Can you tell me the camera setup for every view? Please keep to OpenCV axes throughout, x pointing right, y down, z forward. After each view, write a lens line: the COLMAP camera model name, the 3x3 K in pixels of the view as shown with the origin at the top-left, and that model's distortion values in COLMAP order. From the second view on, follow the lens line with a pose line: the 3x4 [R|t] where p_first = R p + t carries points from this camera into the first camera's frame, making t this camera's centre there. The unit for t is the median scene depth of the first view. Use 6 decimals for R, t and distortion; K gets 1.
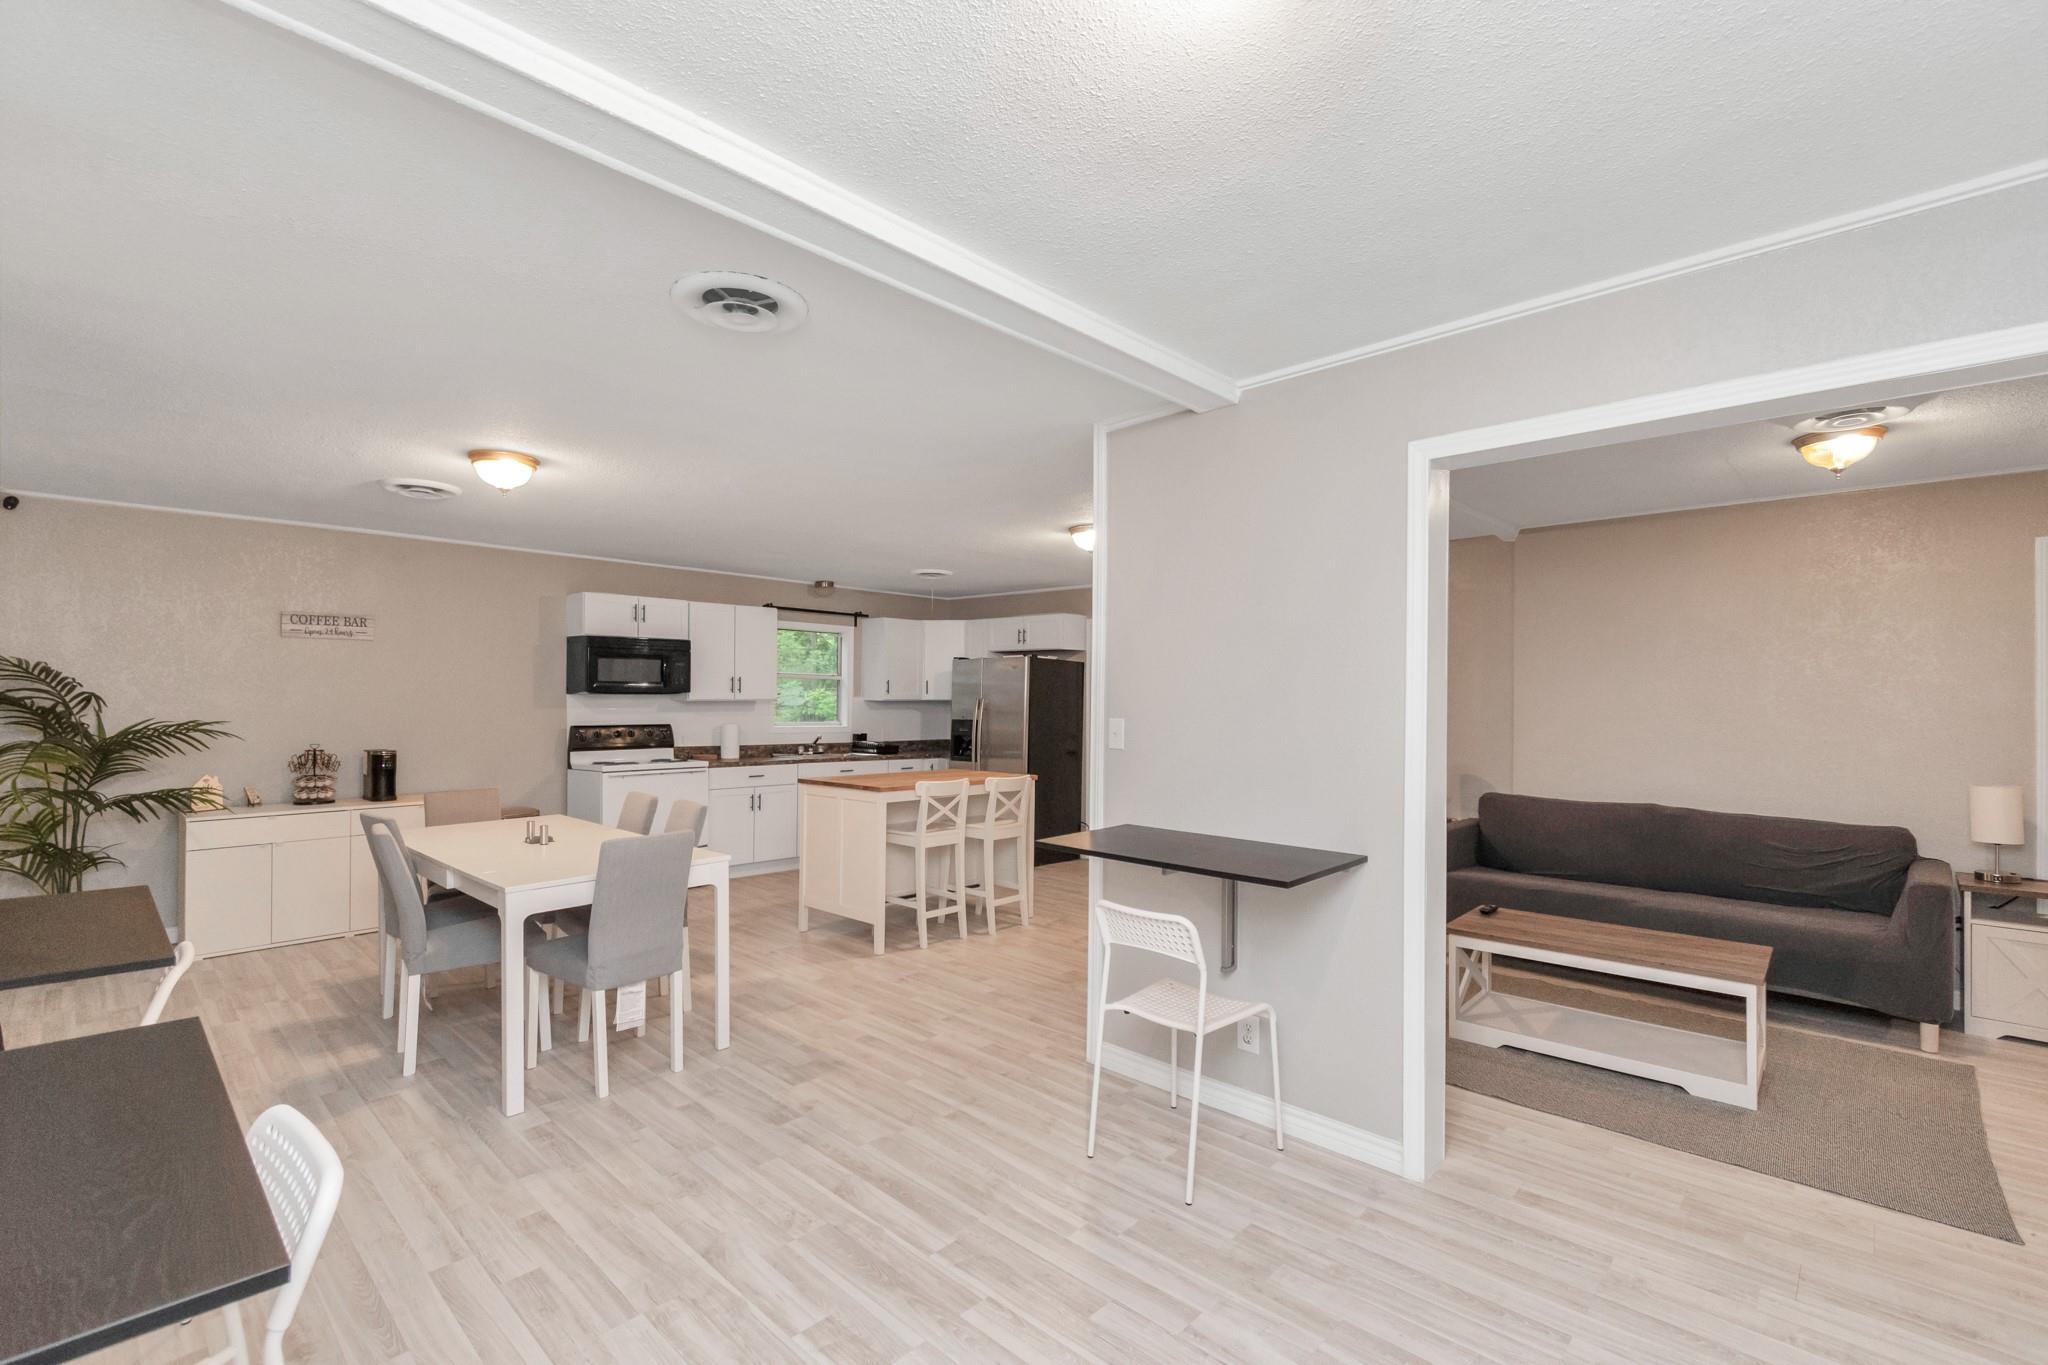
lens RADIAL K [[899.4, 0, 1024.4], [0, 899.4, 689.6], [0, 0, 1]] dist [0.004753, -0.000445]
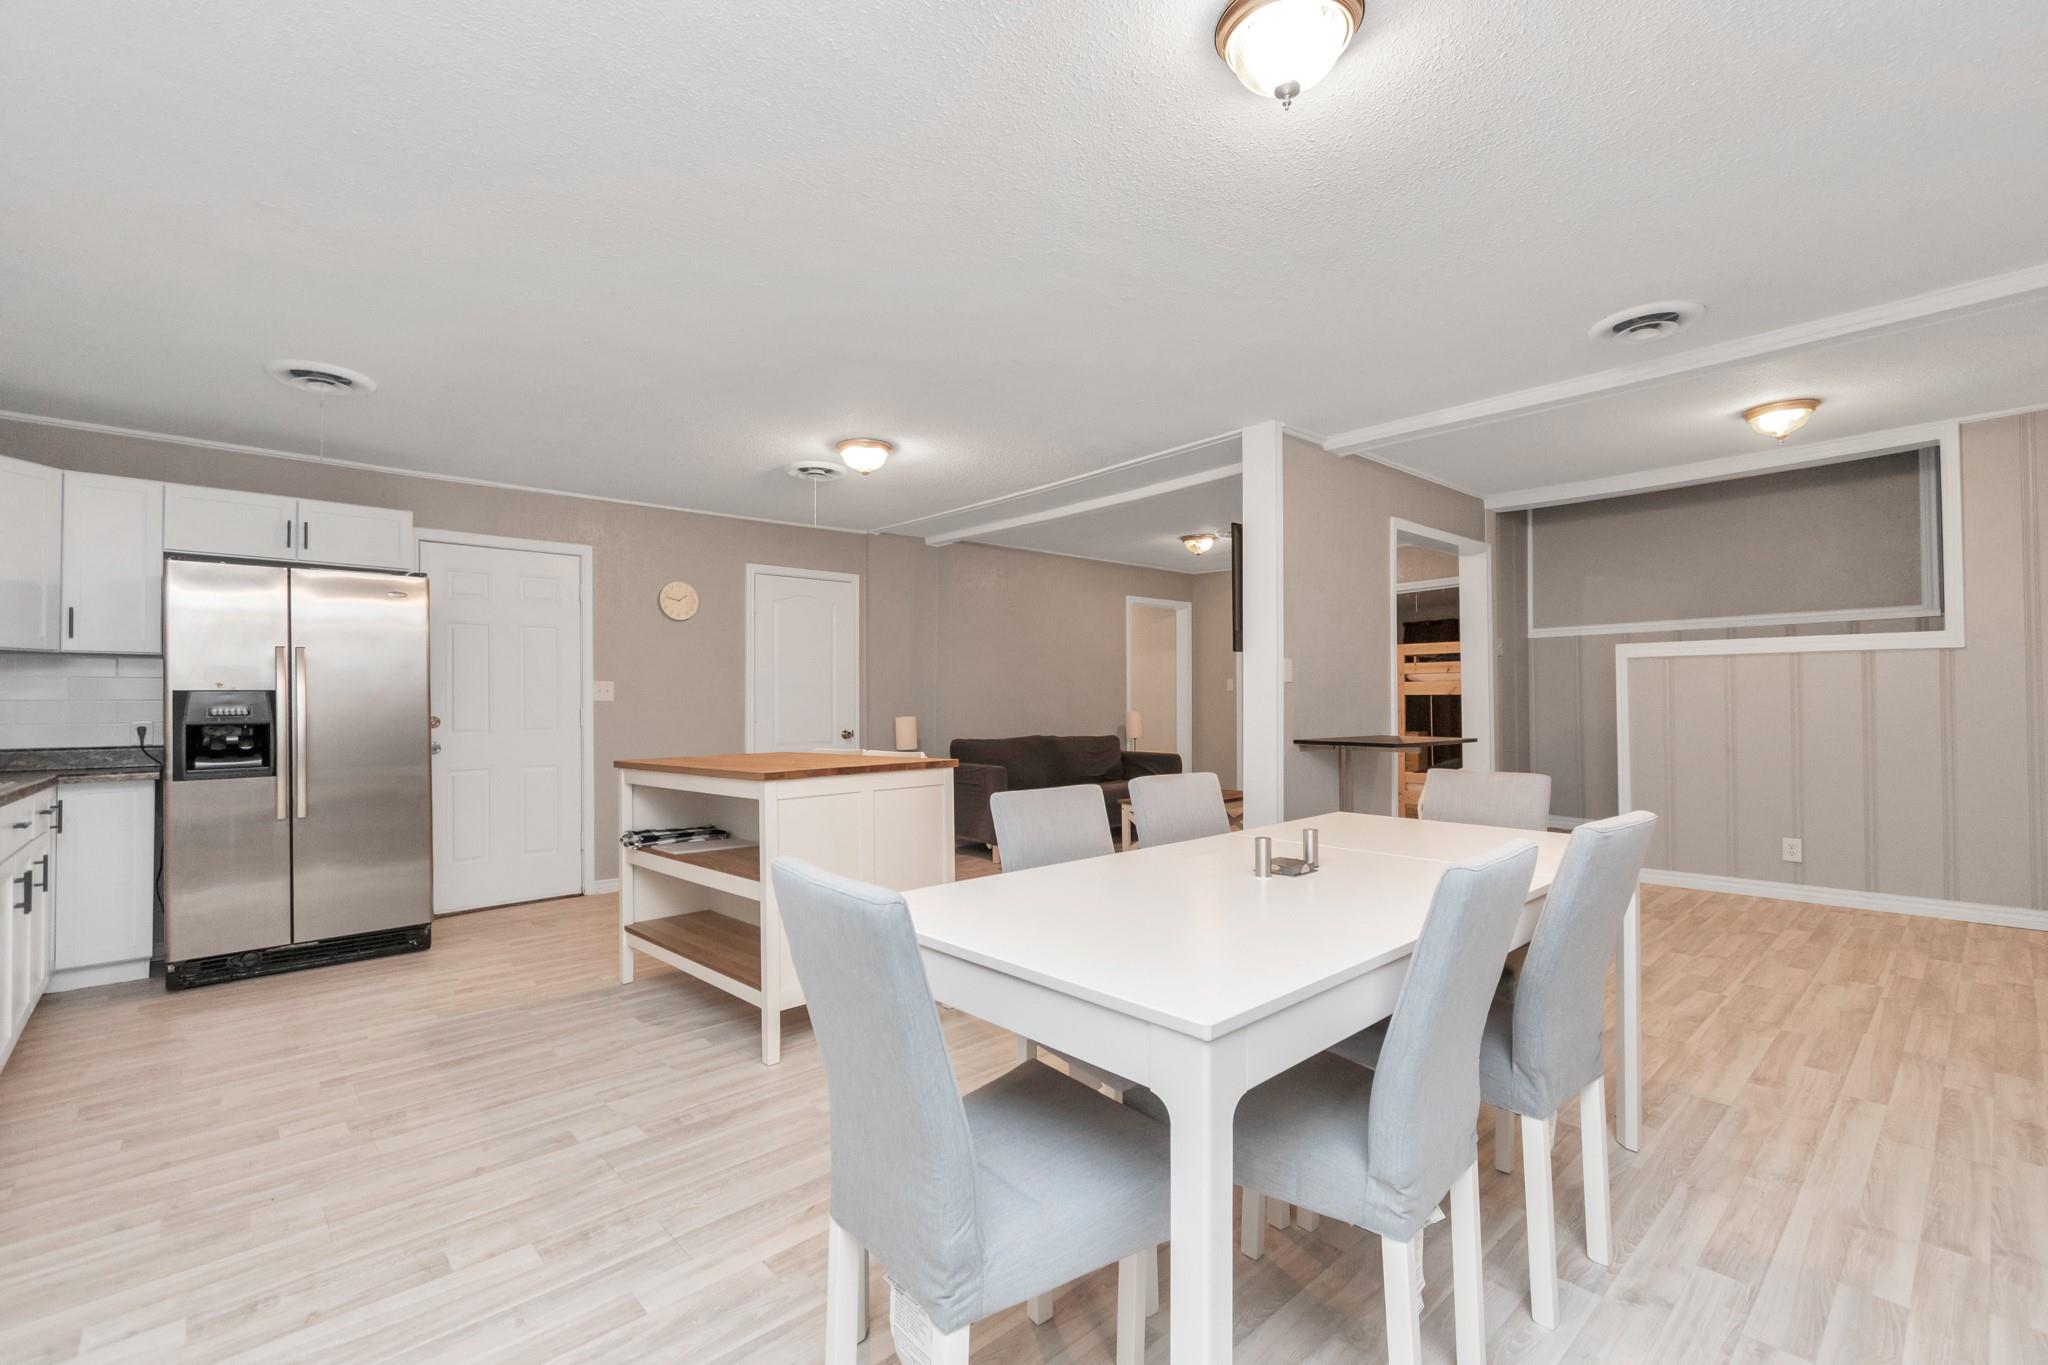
lens RADIAL K [[904.2, 0, 1031.6], [0, 904.2, 686.4], [0, 0, 1]] dist [0.001344, -0.000472]
pose [[0.064686, 0.010124, 0.997854, -0.599780], [0.001879, 0.999946, -0.010267, 0.043357], [-0.997904, 0.002539, 0.064664, 0.641917]]
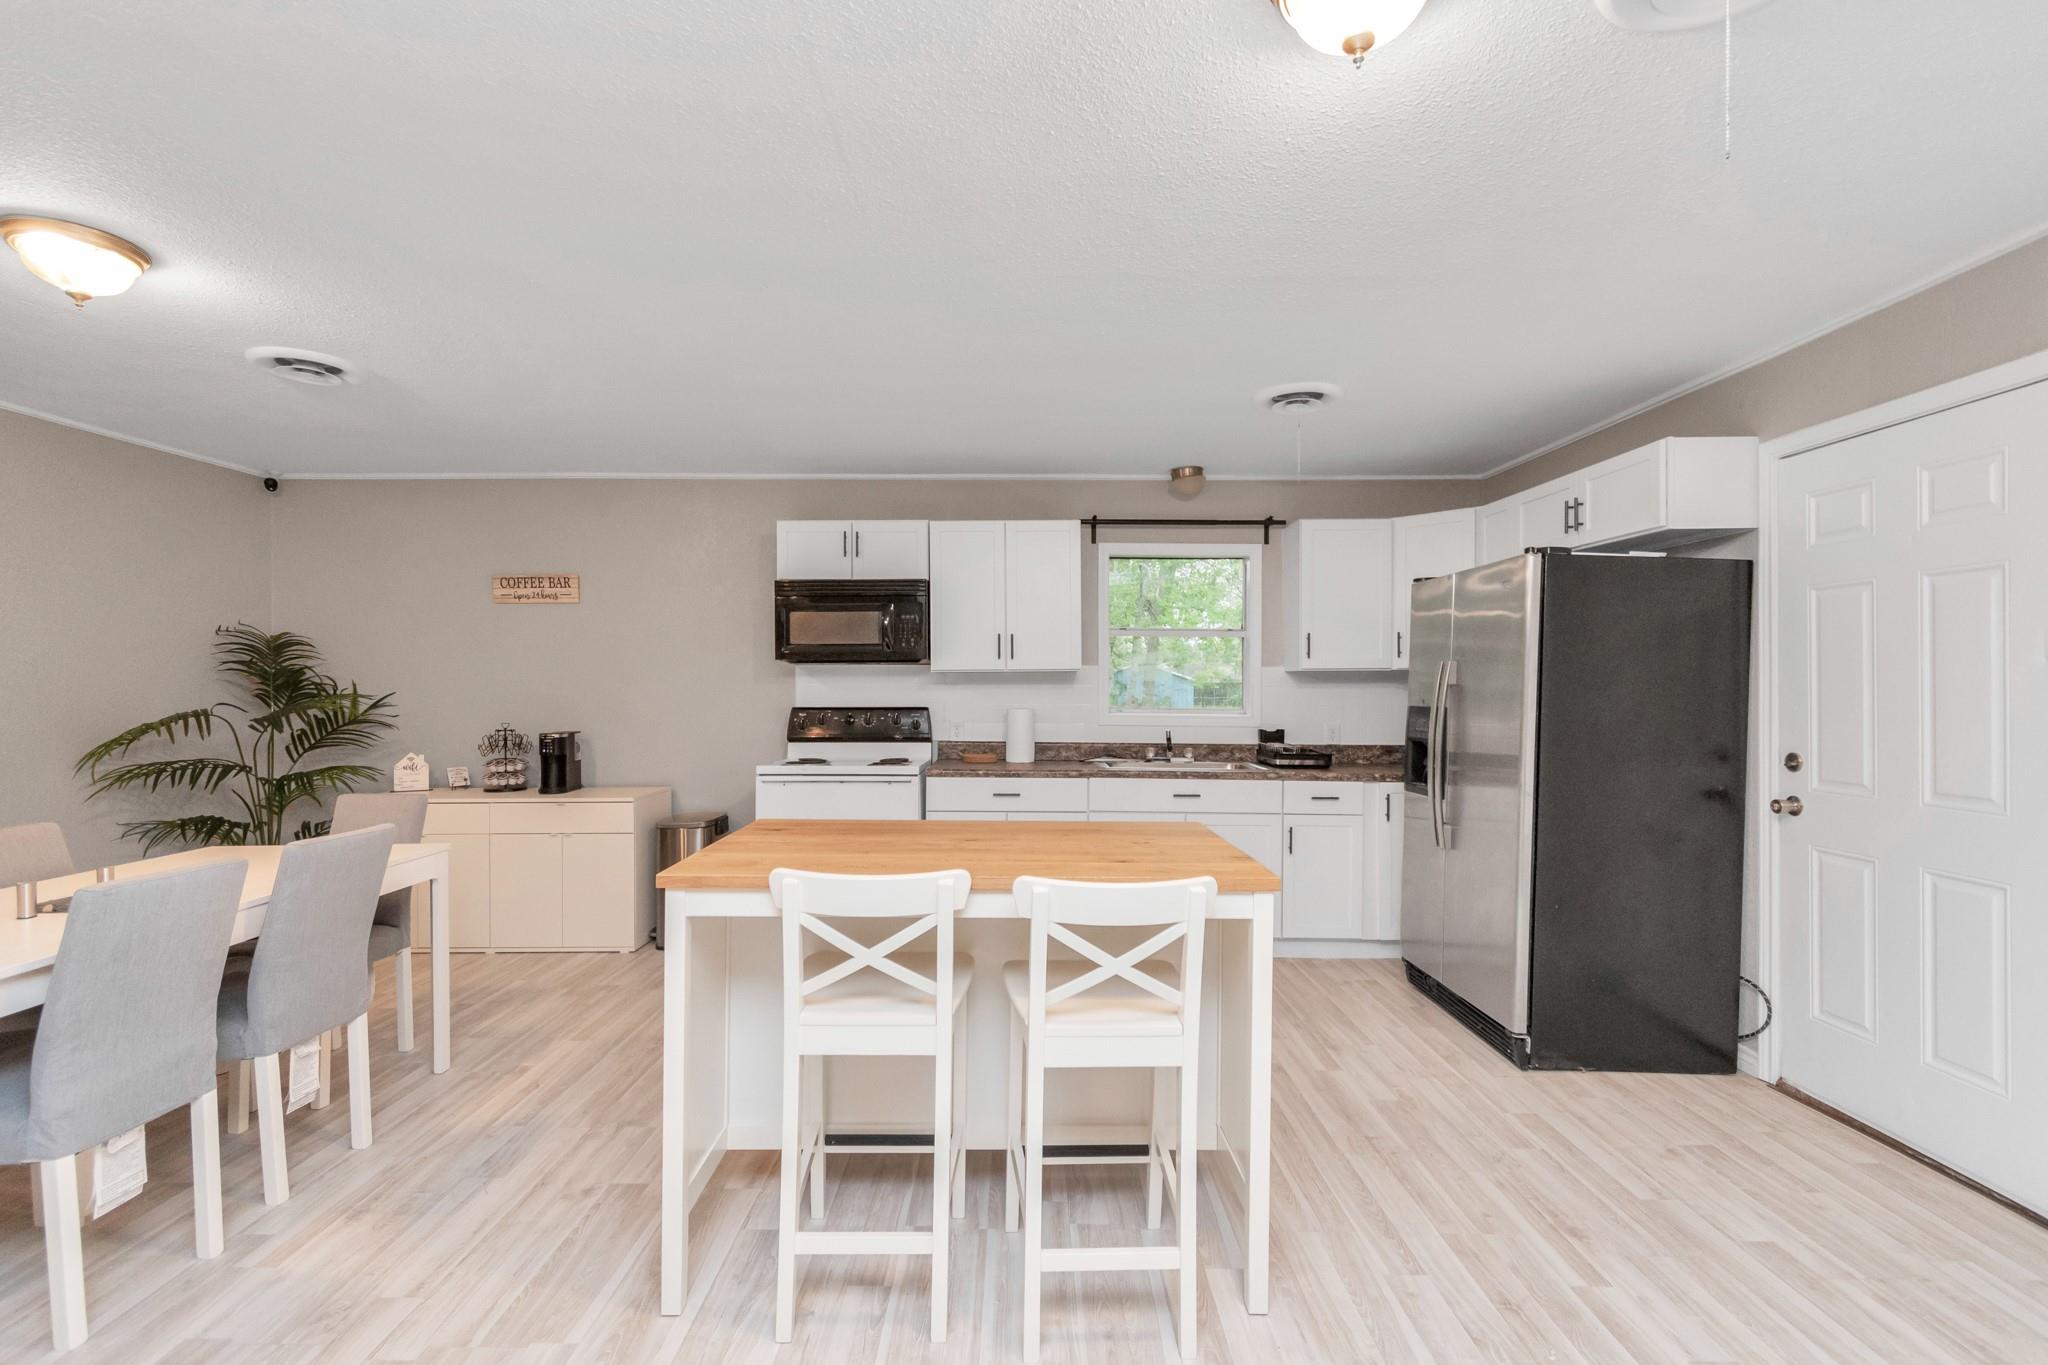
lens RADIAL K [[899.4, 0, 1024.4], [0, 899.4, 689.6], [0, 0, 1]] dist [0.004753, -0.000445]
pose [[0.684564, -0.001598, -0.728951, 0.157282], [0.011377, 0.999899, 0.008492, 0.020985], [0.728864, -0.014107, 0.684513, 0.613612]]
